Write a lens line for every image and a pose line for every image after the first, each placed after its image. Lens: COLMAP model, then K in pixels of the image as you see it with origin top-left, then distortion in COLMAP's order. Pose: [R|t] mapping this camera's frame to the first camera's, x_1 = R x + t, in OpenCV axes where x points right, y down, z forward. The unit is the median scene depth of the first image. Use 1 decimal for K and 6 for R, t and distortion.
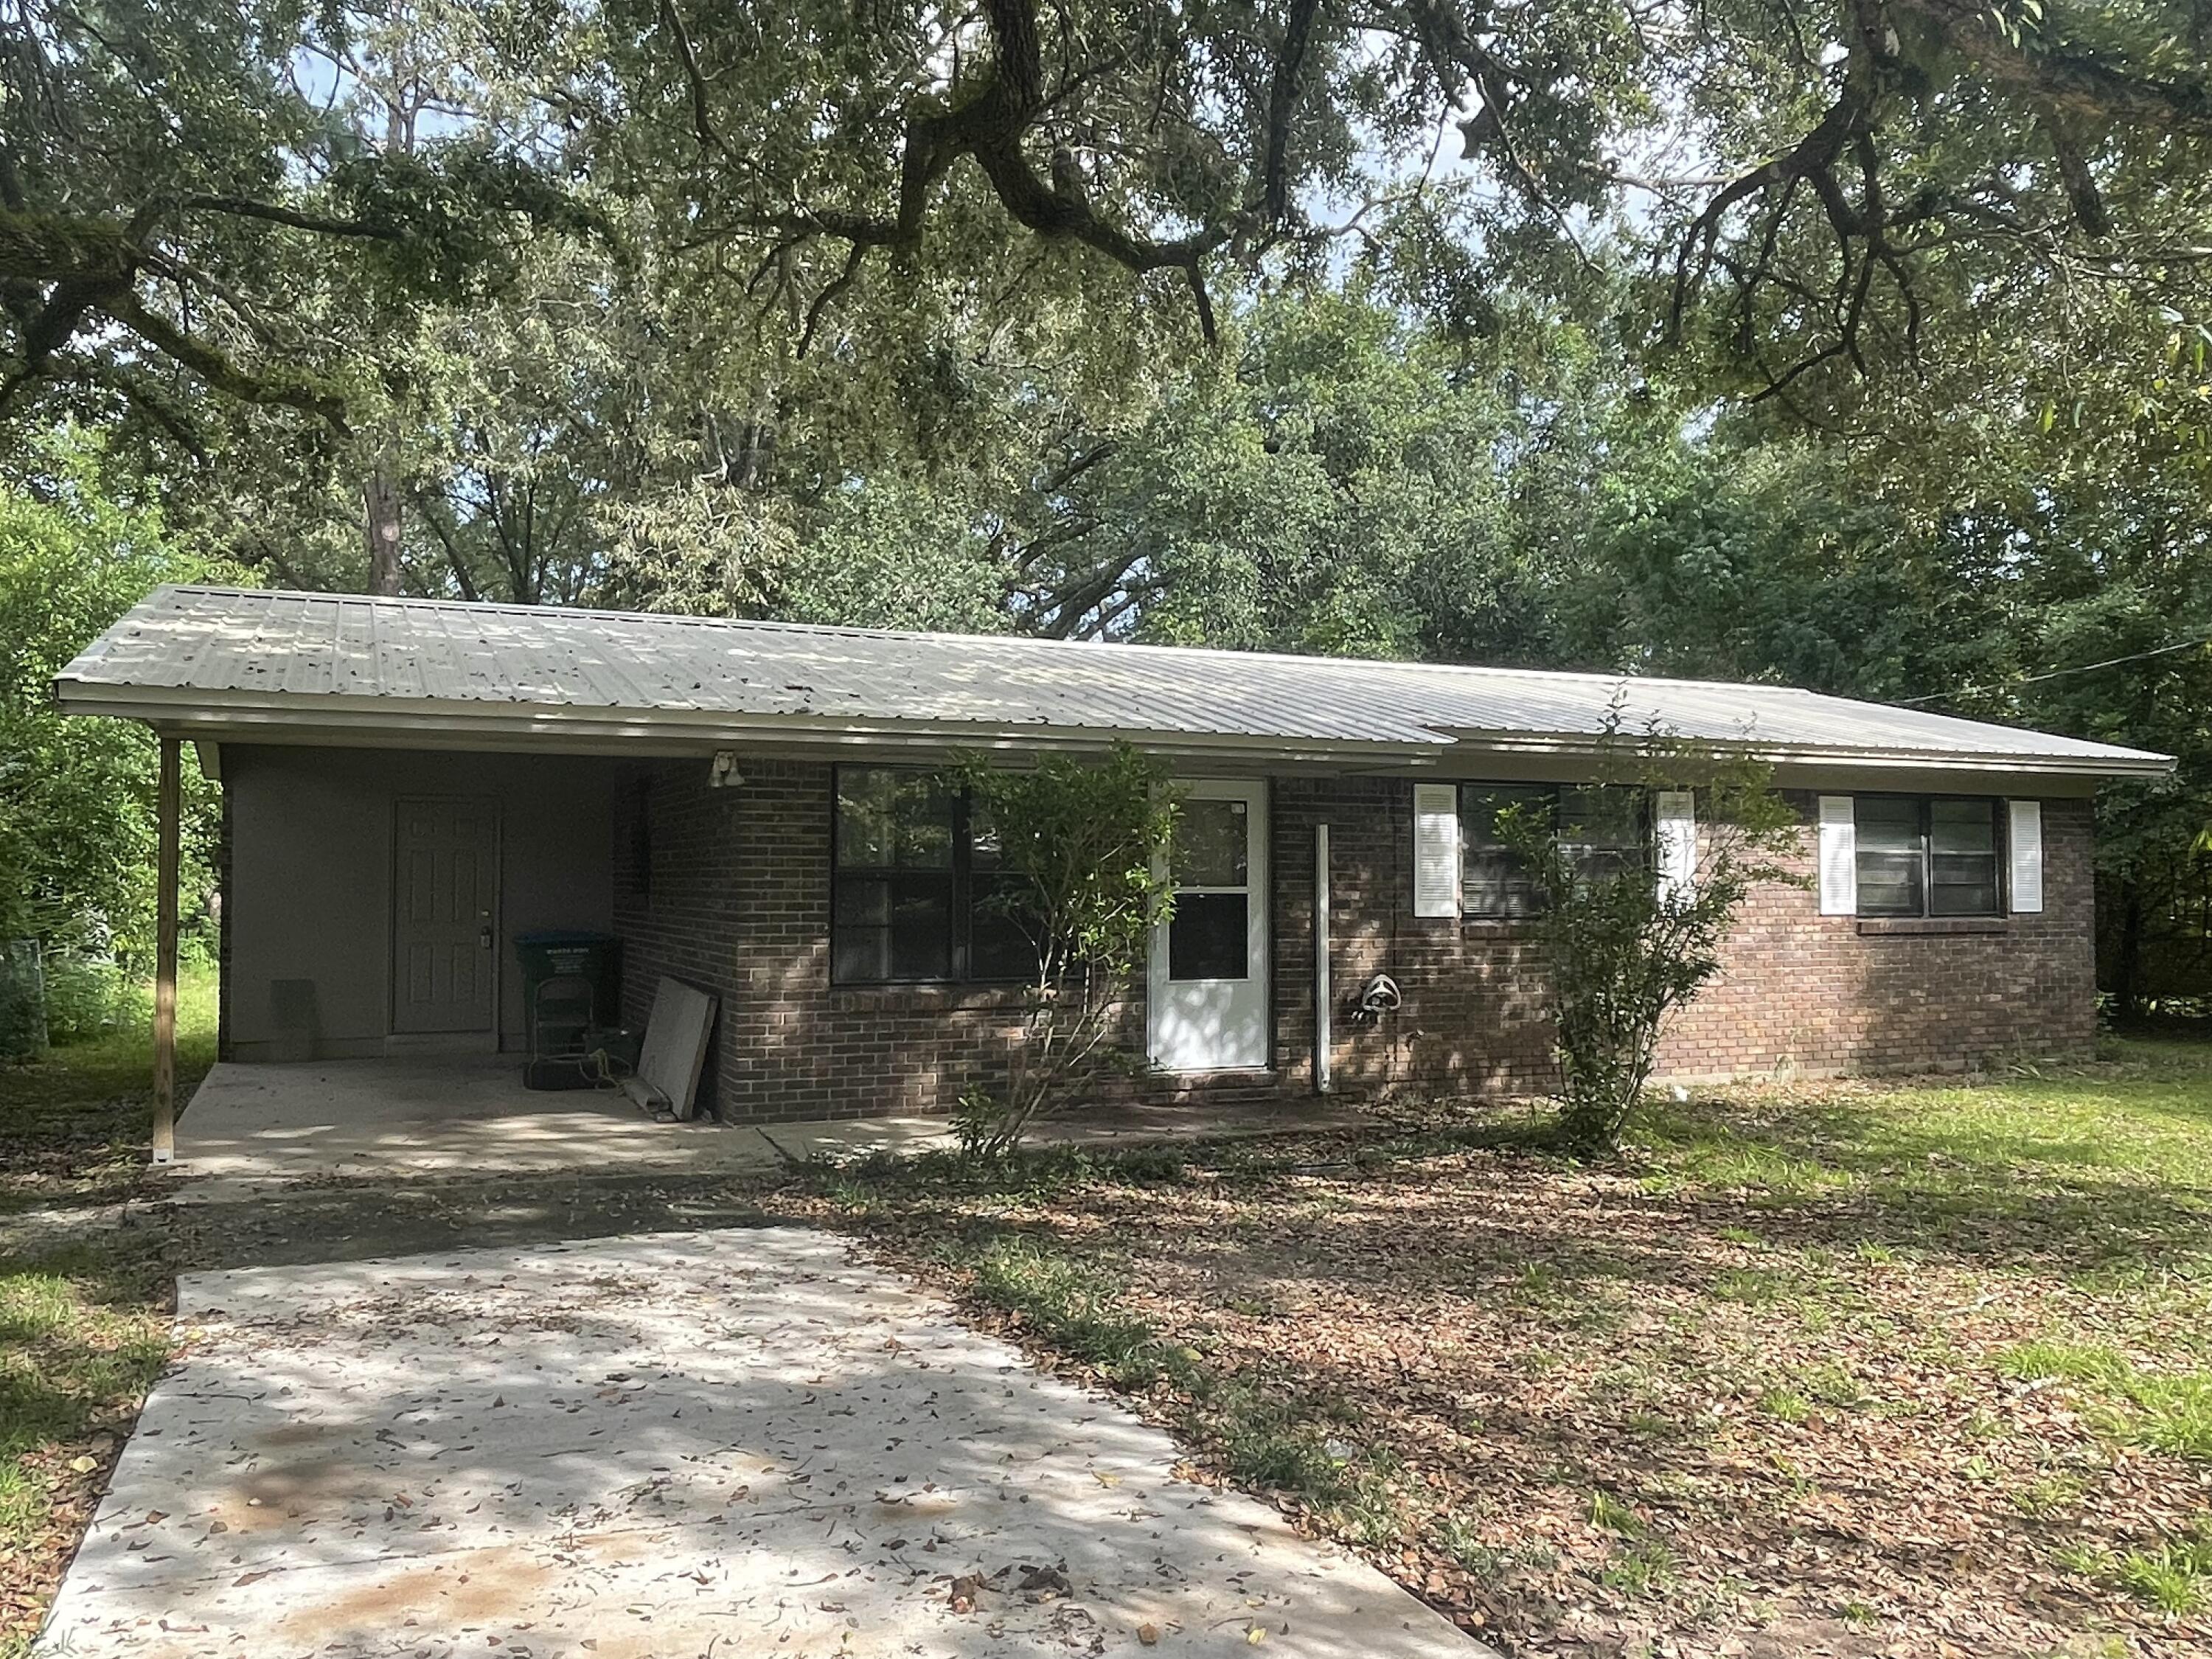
lens RADIAL K [[1687.2, 0, 1106.0], [0, 1687.2, 829.5], [0, 0, 1]] dist [-0.001122, 0.000180]
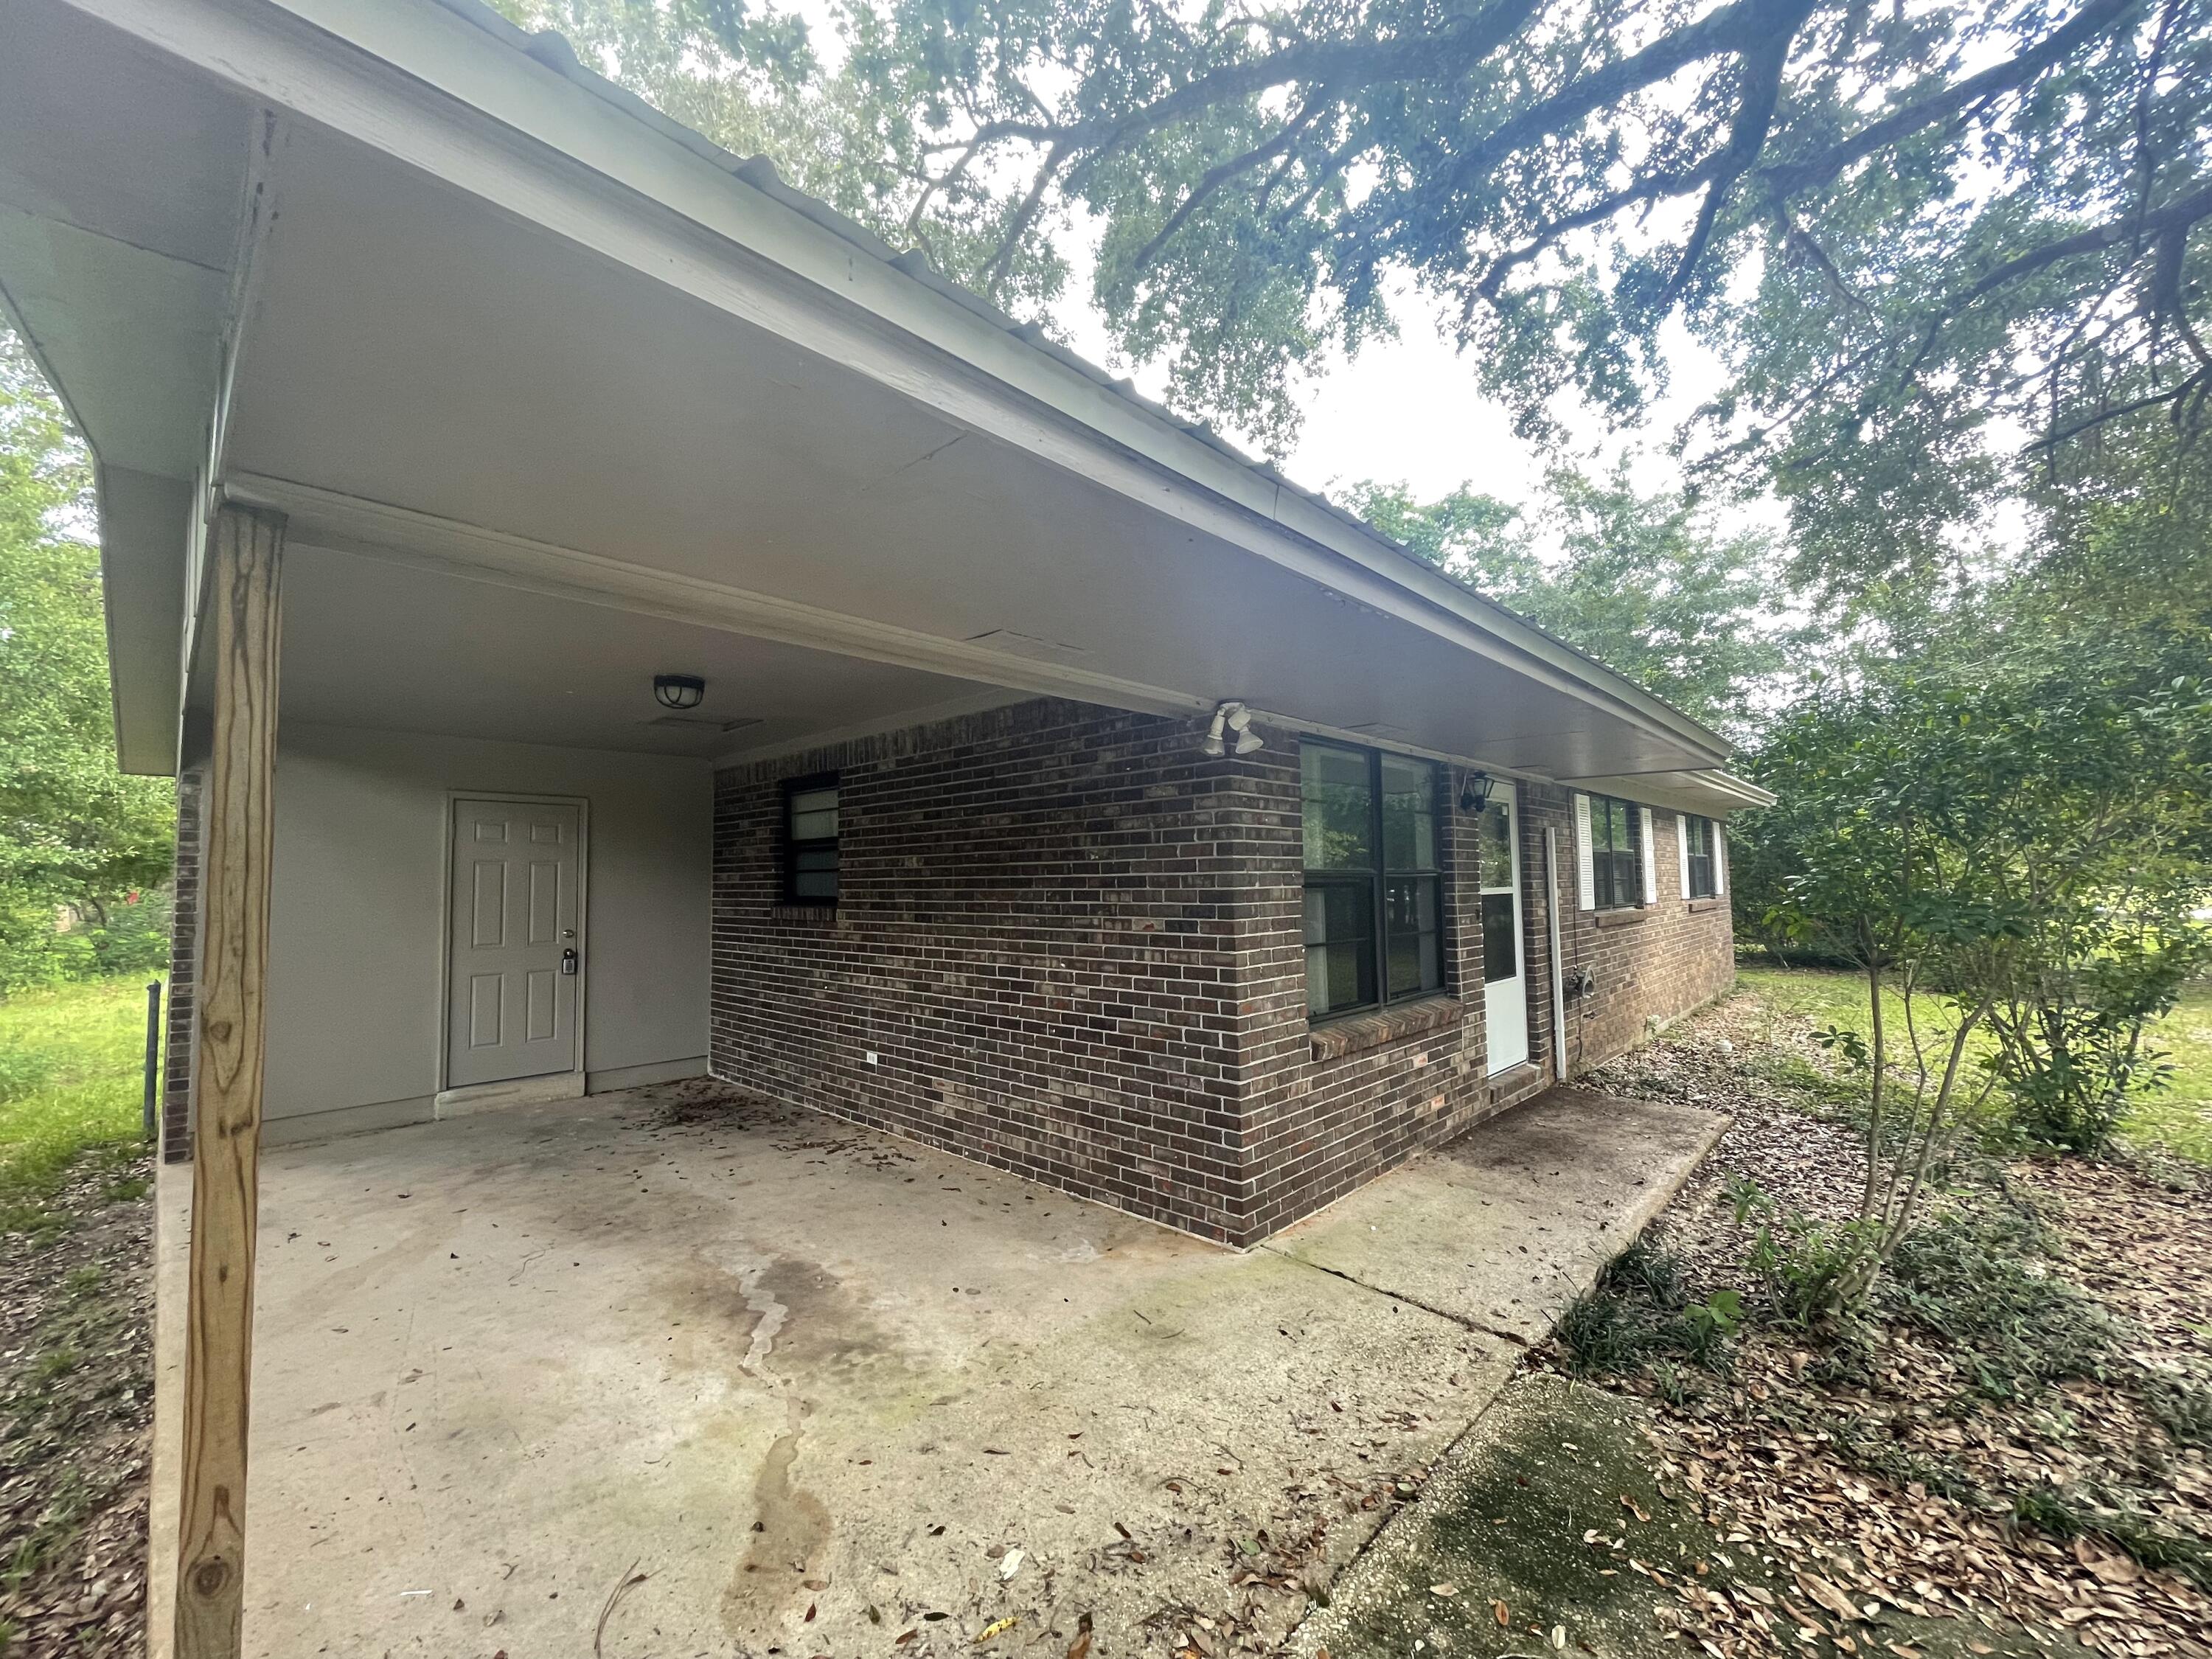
lens RADIAL K [[888.7, 0, 1106.0], [0, 888.7, 829.5], [0, 0, 1]] dist [0.000904, 0.000095]
pose [[0.922622, 0.009259, 0.385594, -0.357943], [0.003083, 0.999503, -0.031378, 0.014664], [-0.385693, 0.030139, 0.922135, 0.594639]]
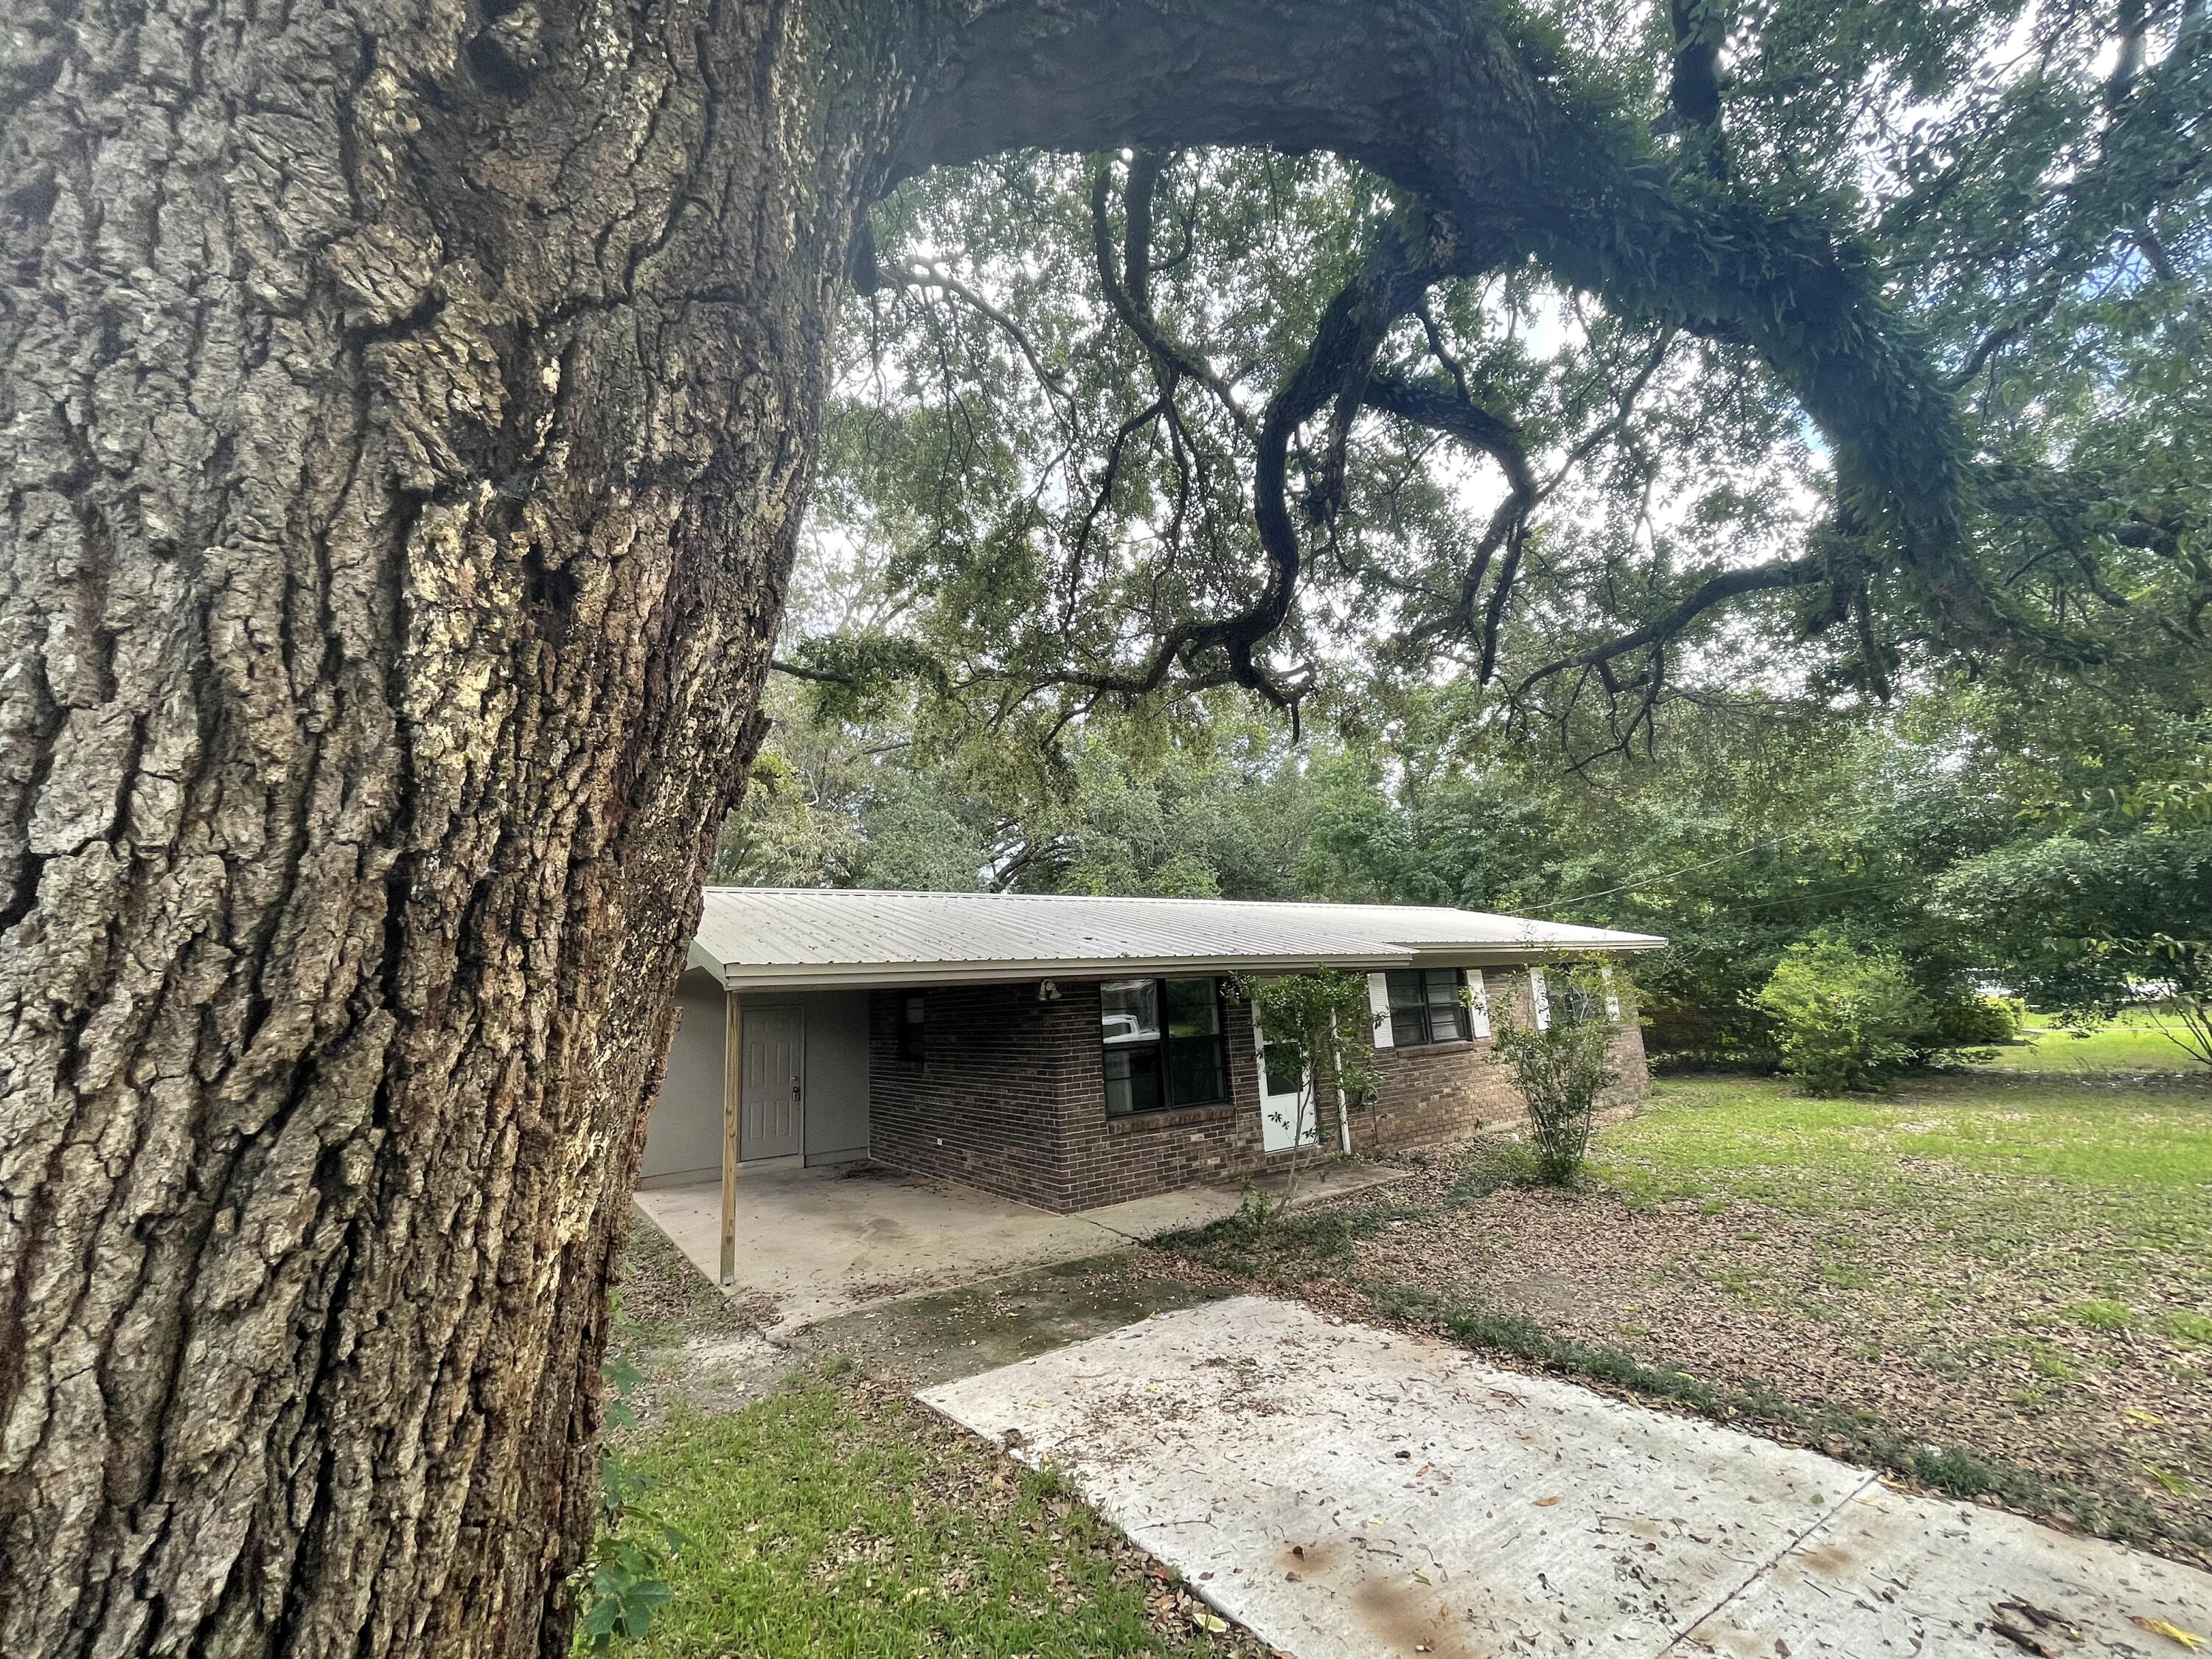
lens RADIAL K [[888.7, 0, 1106.0], [0, 888.7, 829.5], [0, 0, 1]] dist [0.000904, 0.000095]
pose [[0.980223, -0.015764, 0.197266, -0.295518], [0.048838, 0.985260, -0.163943, -0.038805], [-0.191774, 0.170335, 0.966545, 0.098011]]
